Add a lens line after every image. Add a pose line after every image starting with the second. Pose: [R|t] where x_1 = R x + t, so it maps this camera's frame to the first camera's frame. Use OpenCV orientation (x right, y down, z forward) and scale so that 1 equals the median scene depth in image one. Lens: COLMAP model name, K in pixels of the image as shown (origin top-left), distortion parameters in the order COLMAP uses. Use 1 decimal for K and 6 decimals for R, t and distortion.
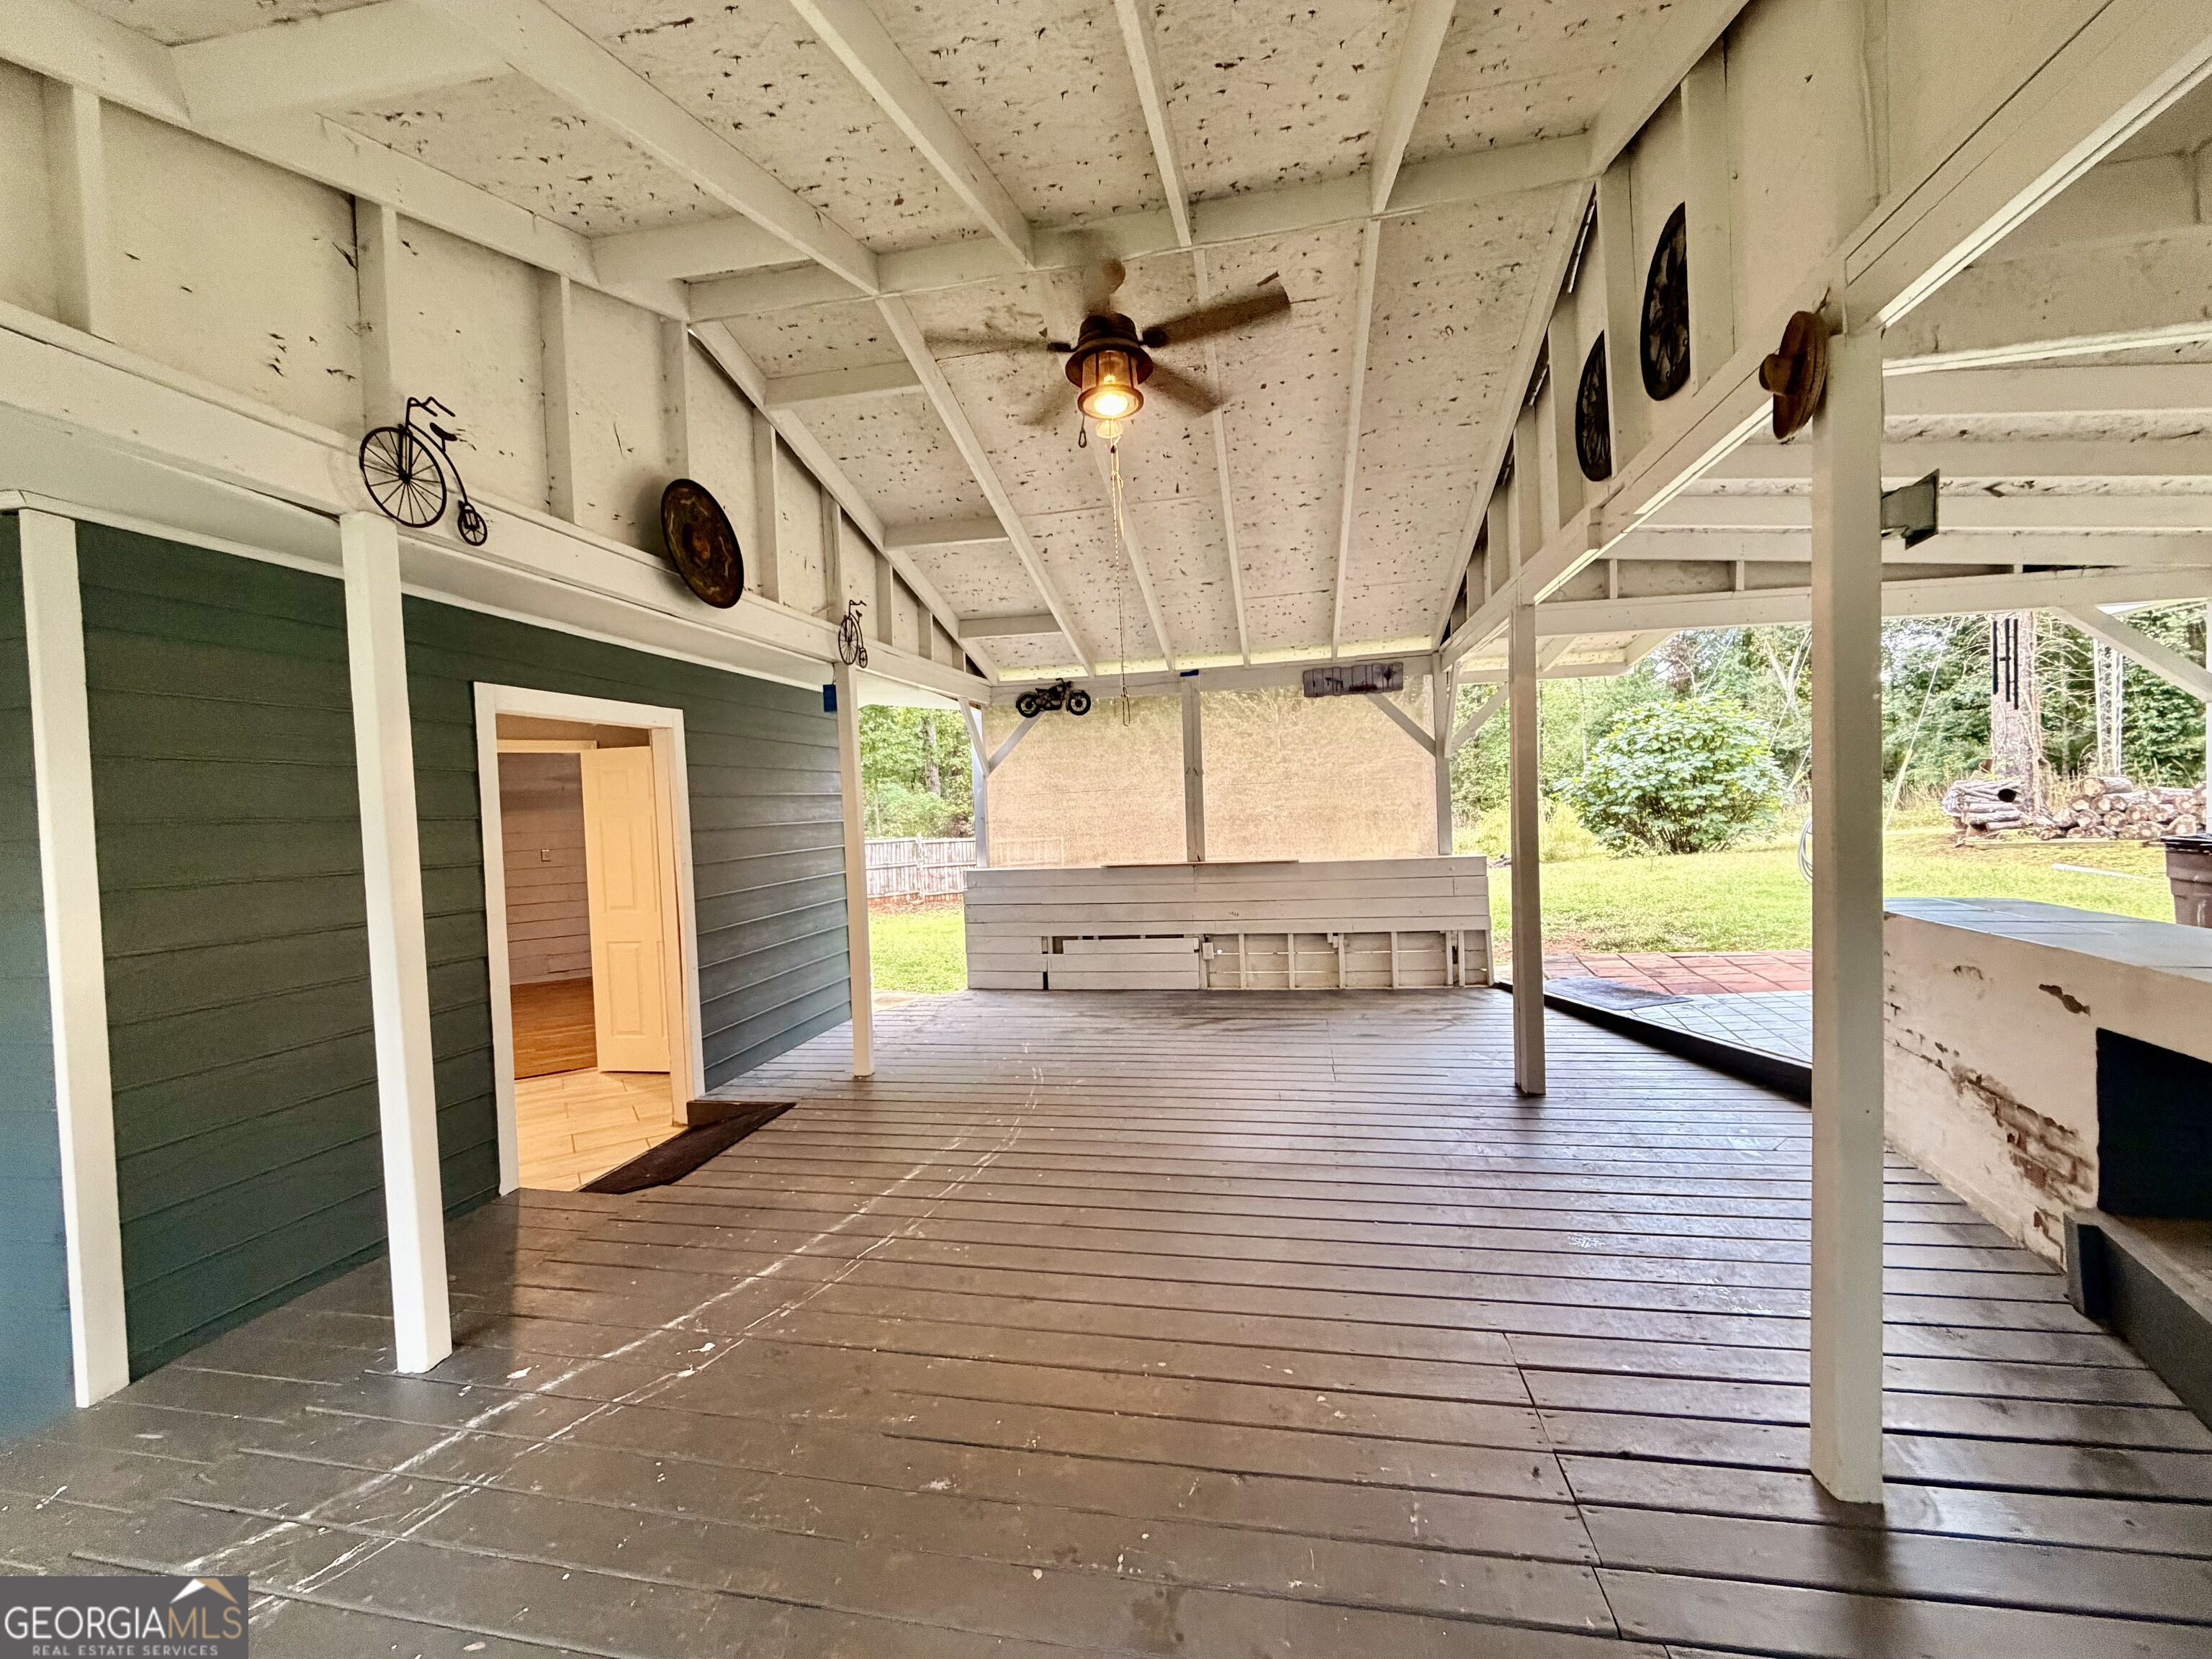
lens RADIAL K [[944.1, 0, 1103.8], [0, 944.1, 841.1], [0, 0, 1]] dist [-0.008026, -0.000645]
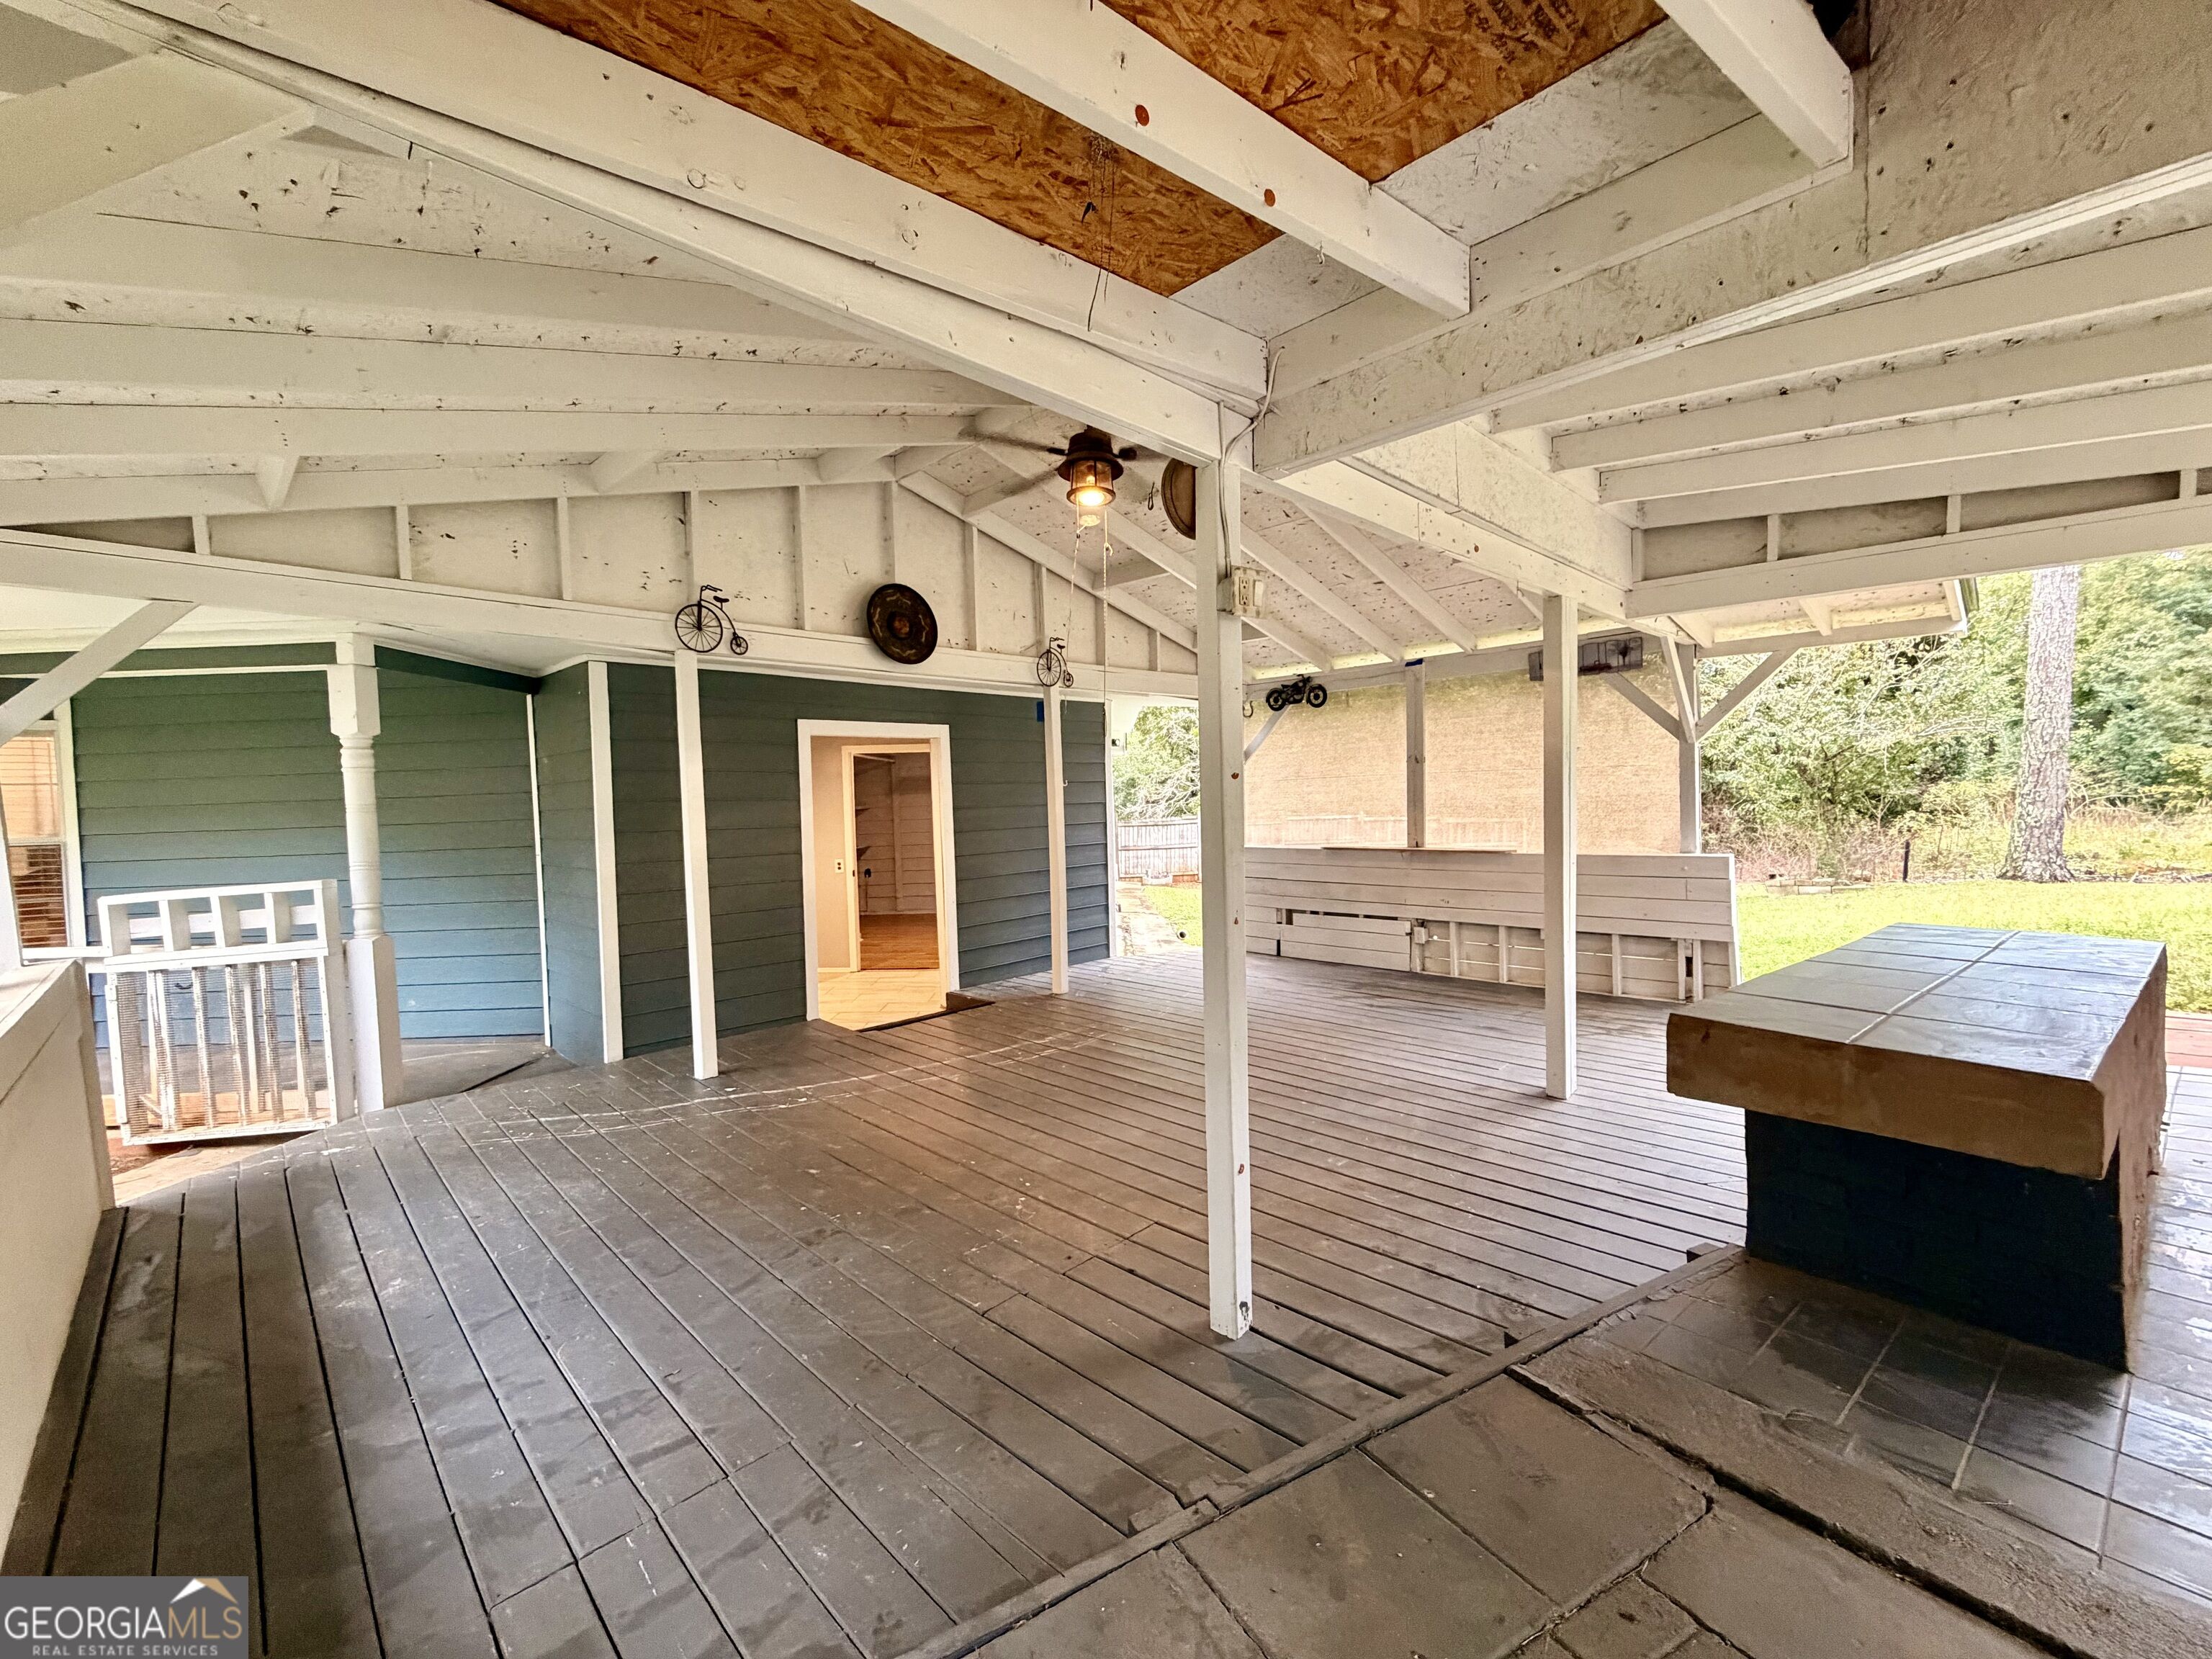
lens RADIAL K [[1015.2, 0, 1103.8], [0, 1015.2, 829.5], [0, 0, 1]] dist [-0.002874, 0.000231]
pose [[0.802223, 0.036448, -0.595911, 0.490450], [-0.027876, 0.999333, 0.023595, -0.014358], [0.596373, -0.002317, 0.802704, -0.084563]]
